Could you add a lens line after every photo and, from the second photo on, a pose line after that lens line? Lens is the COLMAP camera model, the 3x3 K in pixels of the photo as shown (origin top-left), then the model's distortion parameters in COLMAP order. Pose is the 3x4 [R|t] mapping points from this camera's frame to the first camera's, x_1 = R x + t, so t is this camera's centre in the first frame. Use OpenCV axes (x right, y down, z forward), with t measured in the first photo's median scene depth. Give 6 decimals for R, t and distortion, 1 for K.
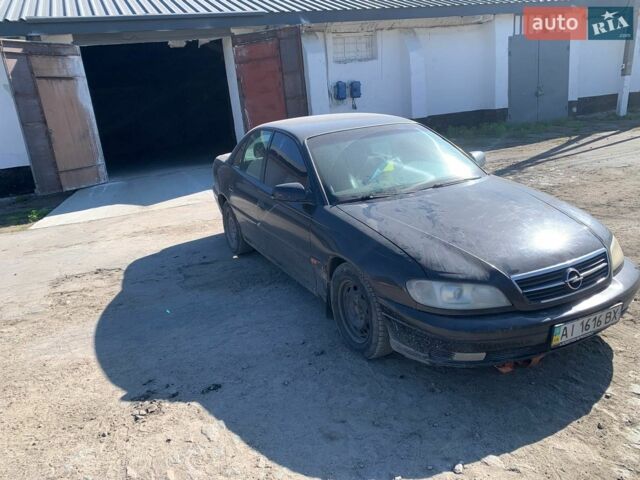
lens RADIAL K [[508.6, 0, 320.4], [0, 508.6, 240.9], [0, 0, 1]] dist [0.012768, -0.012758]
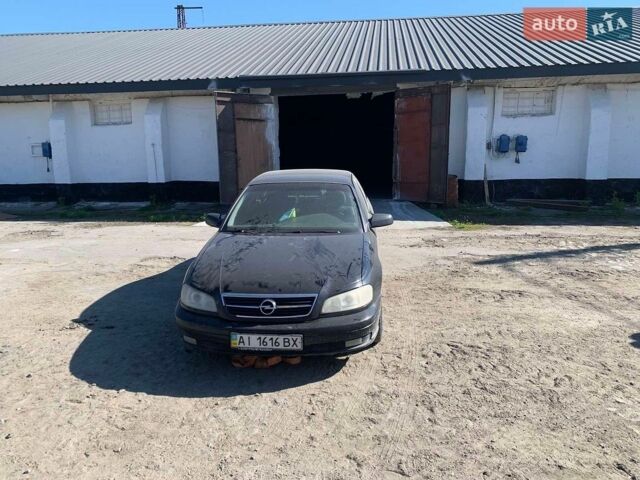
lens RADIAL K [[508.6, 0, 320.4], [0, 508.6, 240.9], [0, 0, 1]] dist [0.012768, -0.012758]
pose [[0.853682, 0.170870, -0.491965, 0.337294], [-0.202510, 0.979215, -0.011303, -0.029938], [0.479809, 0.109277, 0.870541, -0.036838]]
